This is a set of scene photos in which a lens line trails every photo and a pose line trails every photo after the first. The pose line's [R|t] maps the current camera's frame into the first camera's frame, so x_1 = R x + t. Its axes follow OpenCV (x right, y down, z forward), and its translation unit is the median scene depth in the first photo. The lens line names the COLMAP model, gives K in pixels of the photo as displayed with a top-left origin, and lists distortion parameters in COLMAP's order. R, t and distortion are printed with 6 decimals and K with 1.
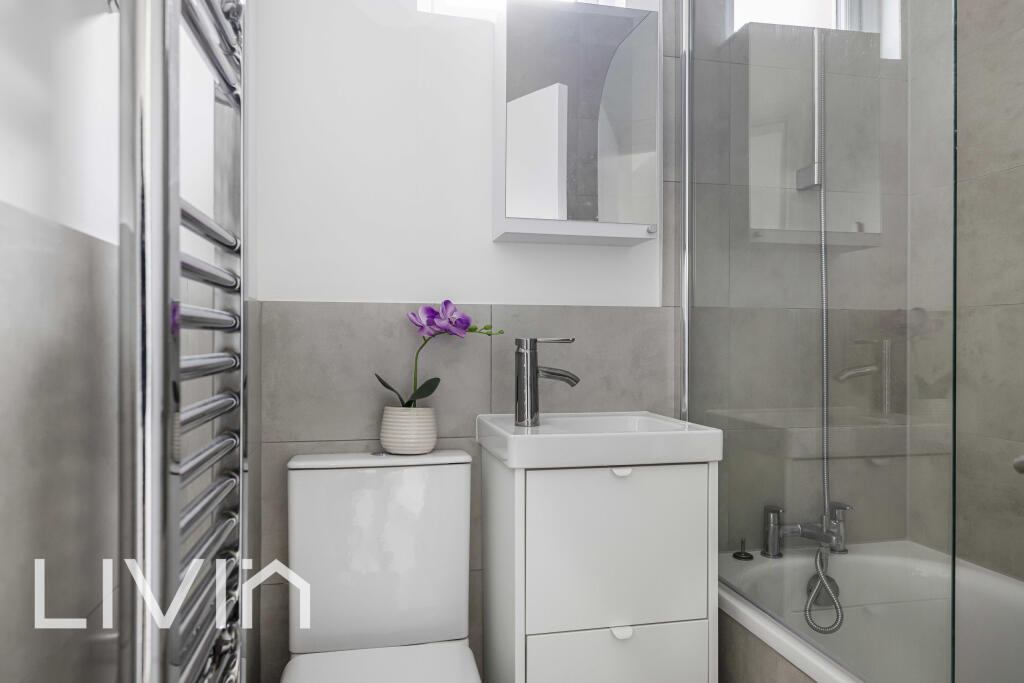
lens RADIAL K [[670.1, 0, 511.0], [0, 670.1, 341.1], [0, 0, 1]] dist [-0.003952, -0.004005]
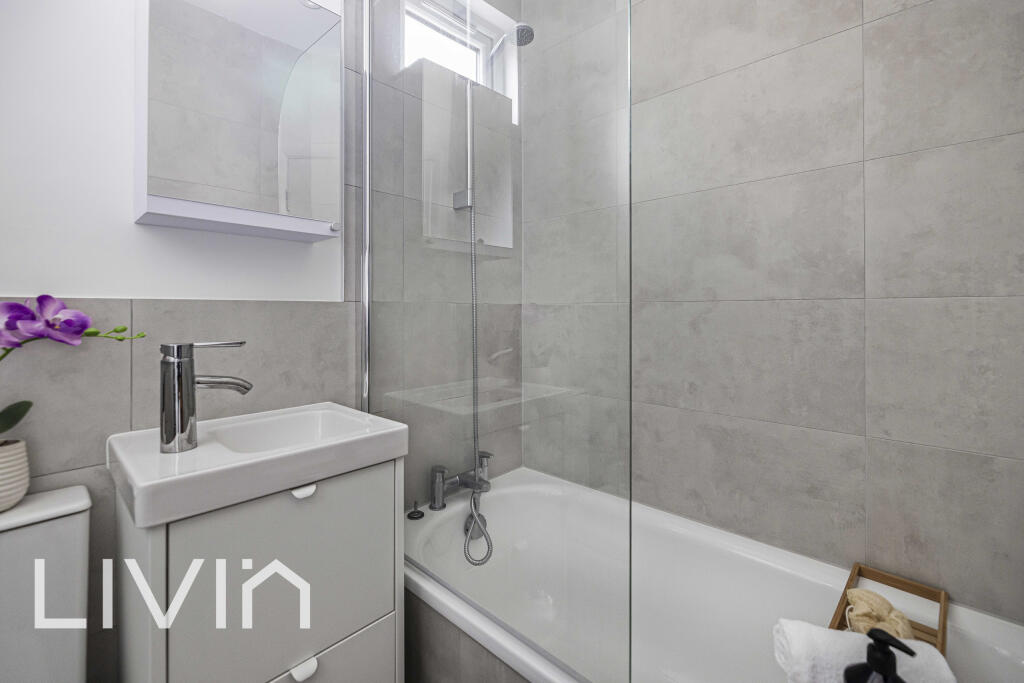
lens RADIAL K [[441.3, 0, 507.2], [0, 441.3, 310.2], [0, 0, 1]] dist [0.000237, 0.000353]
pose [[0.825617, -0.002634, 0.564225, 0.043772], [0.001454, 0.999996, 0.002541, -0.039413], [-0.564229, -0.001277, 0.825617, 0.273616]]
